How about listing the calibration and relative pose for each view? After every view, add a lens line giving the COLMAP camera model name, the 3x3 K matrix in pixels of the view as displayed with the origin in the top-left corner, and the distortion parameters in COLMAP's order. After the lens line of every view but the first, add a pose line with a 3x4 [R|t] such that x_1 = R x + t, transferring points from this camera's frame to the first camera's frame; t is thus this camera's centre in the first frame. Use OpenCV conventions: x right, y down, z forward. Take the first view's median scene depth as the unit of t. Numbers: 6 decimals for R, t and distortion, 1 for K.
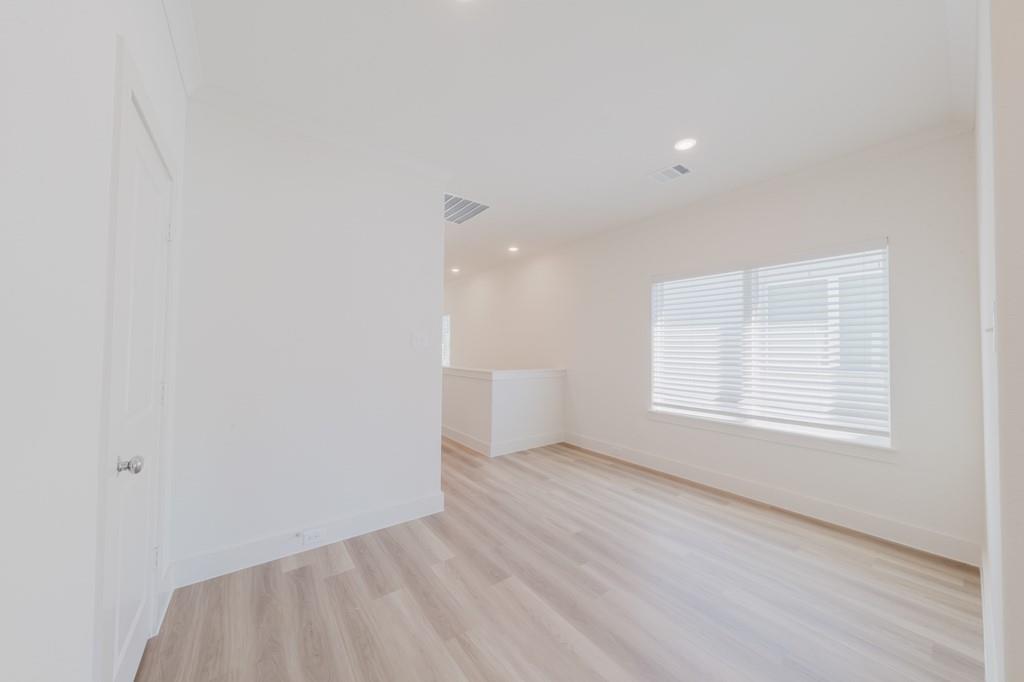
lens RADIAL K [[351.5, 0, 509.1], [0, 351.5, 342.0], [0, 0, 1]] dist [-0.000377, -0.000436]
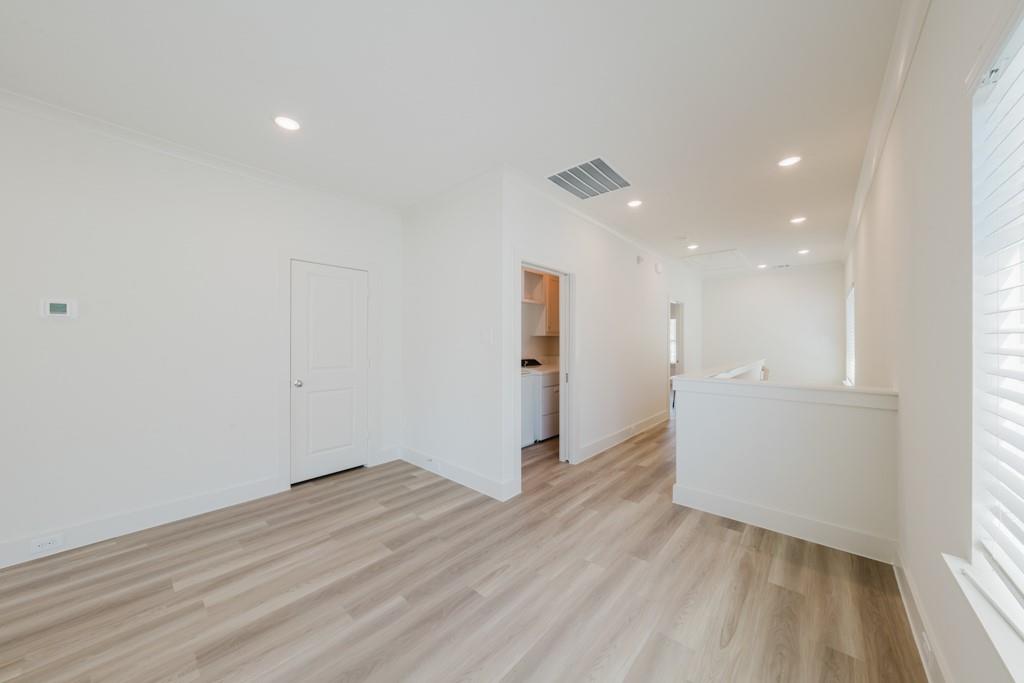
lens RADIAL K [[351.5, 0, 509.2], [0, 351.5, 343.3], [0, 0, 1]] dist [-0.000377, -0.000436]
pose [[0.199866, -0.000120, -0.979823, 0.868040], [0.019542, 0.999802, 0.003863, 0.012727], [0.979628, -0.019920, 0.199829, 0.862592]]
